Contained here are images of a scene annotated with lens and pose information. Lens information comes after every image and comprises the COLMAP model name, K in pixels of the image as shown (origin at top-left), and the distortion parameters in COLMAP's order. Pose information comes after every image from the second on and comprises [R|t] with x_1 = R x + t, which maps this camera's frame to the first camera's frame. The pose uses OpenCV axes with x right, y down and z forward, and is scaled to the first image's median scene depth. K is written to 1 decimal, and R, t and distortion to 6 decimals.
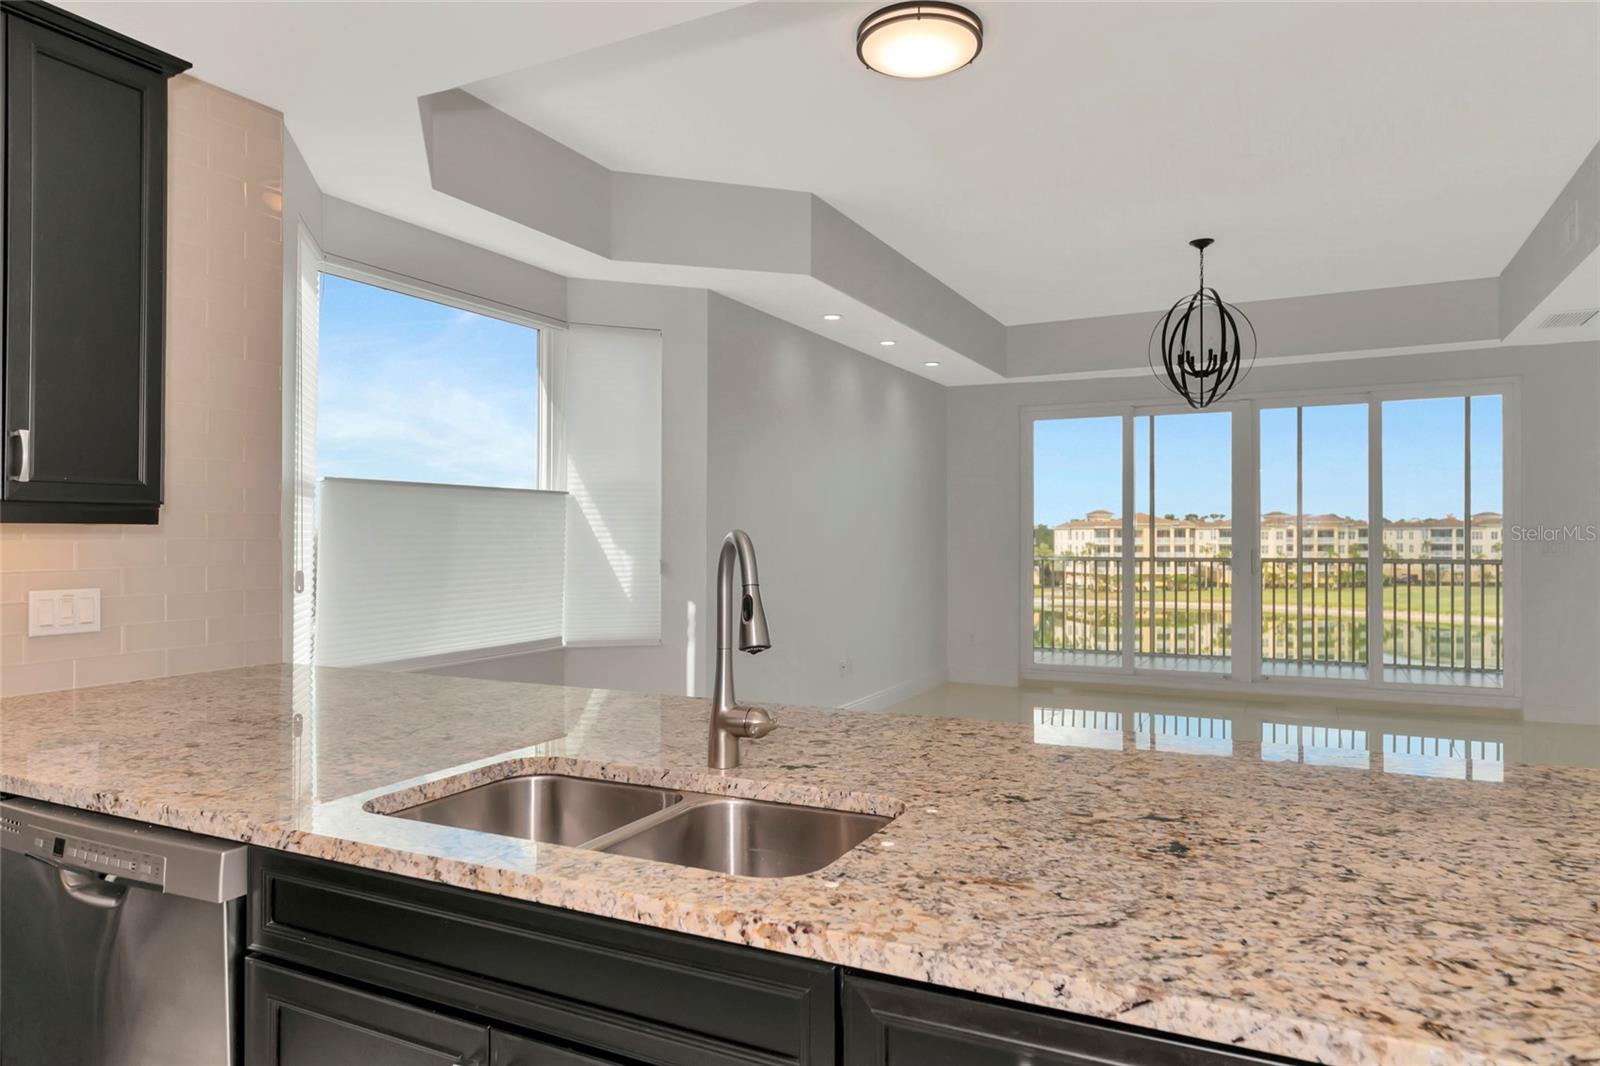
lens RADIAL K [[978.7, 0, 807.9], [0, 978.7, 526.9], [0, 0, 1]] dist [0.019656, -0.003757]
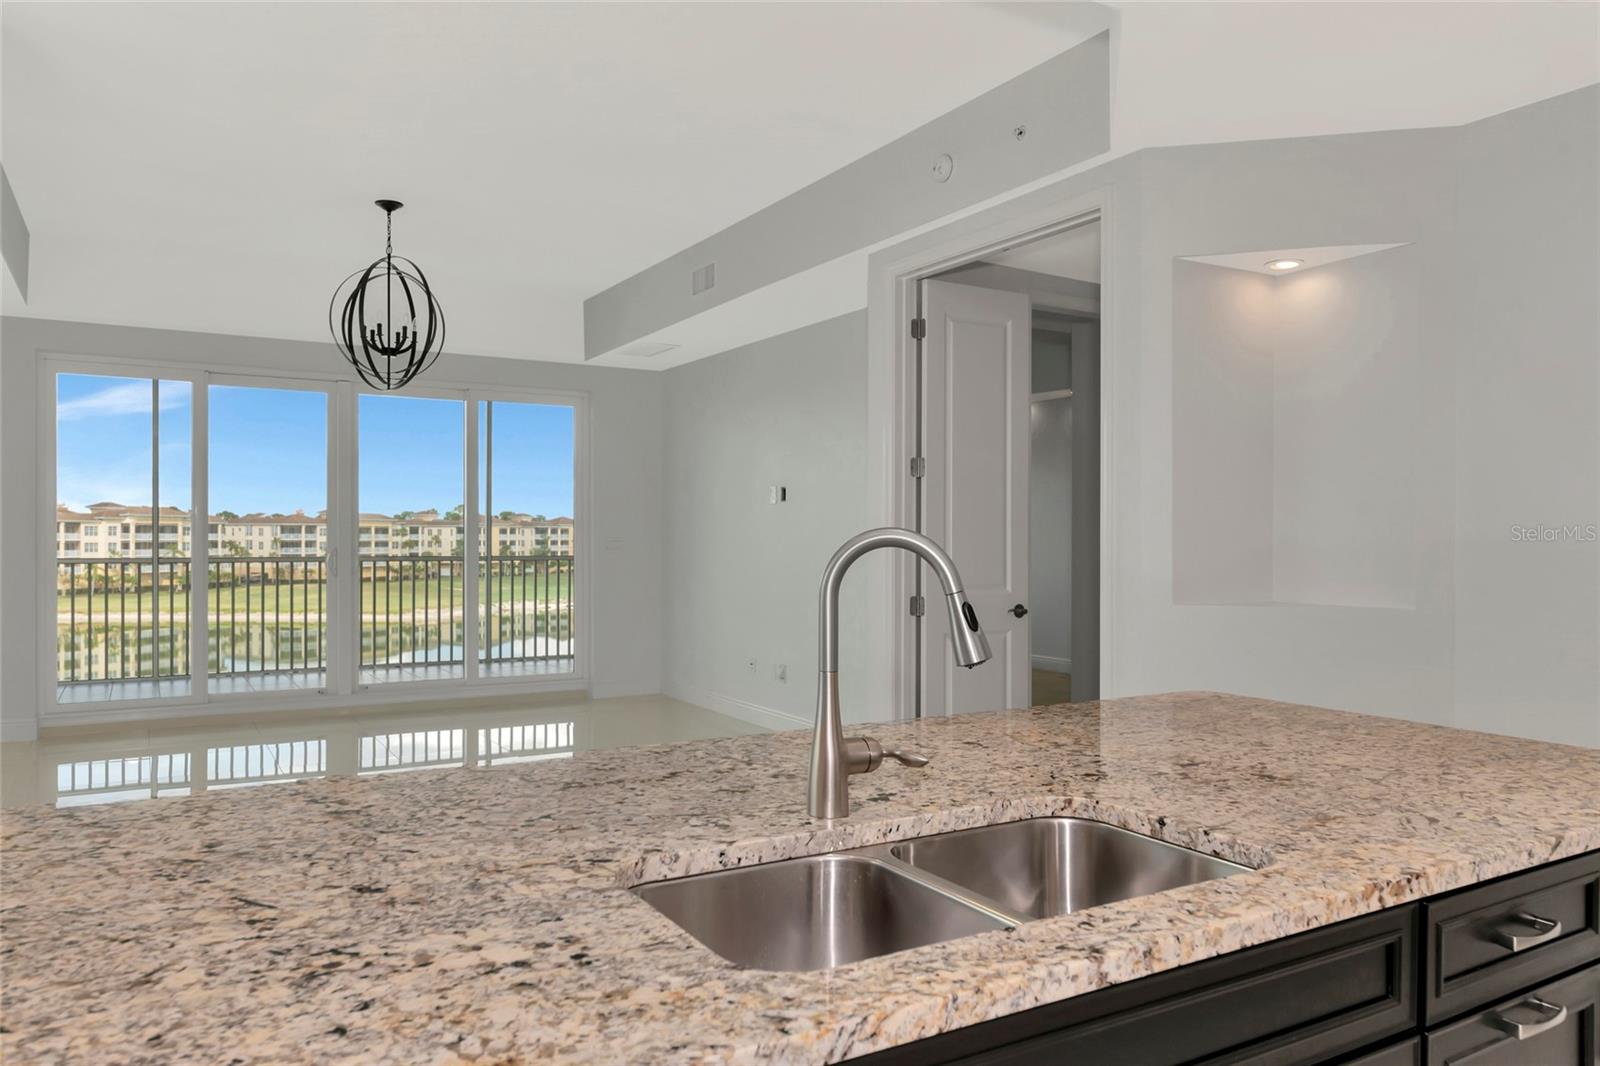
lens RADIAL K [[1112.8, 0, 765.5], [0, 1112.8, 522.8], [0, 0, 1]] dist [0.006242, 0.008499]
pose [[0.546076, 0.016051, 0.837582, -0.289241], [-0.017133, 0.999821, -0.007990, 0.003143], [-0.837560, -0.009987, 0.546254, 0.174516]]
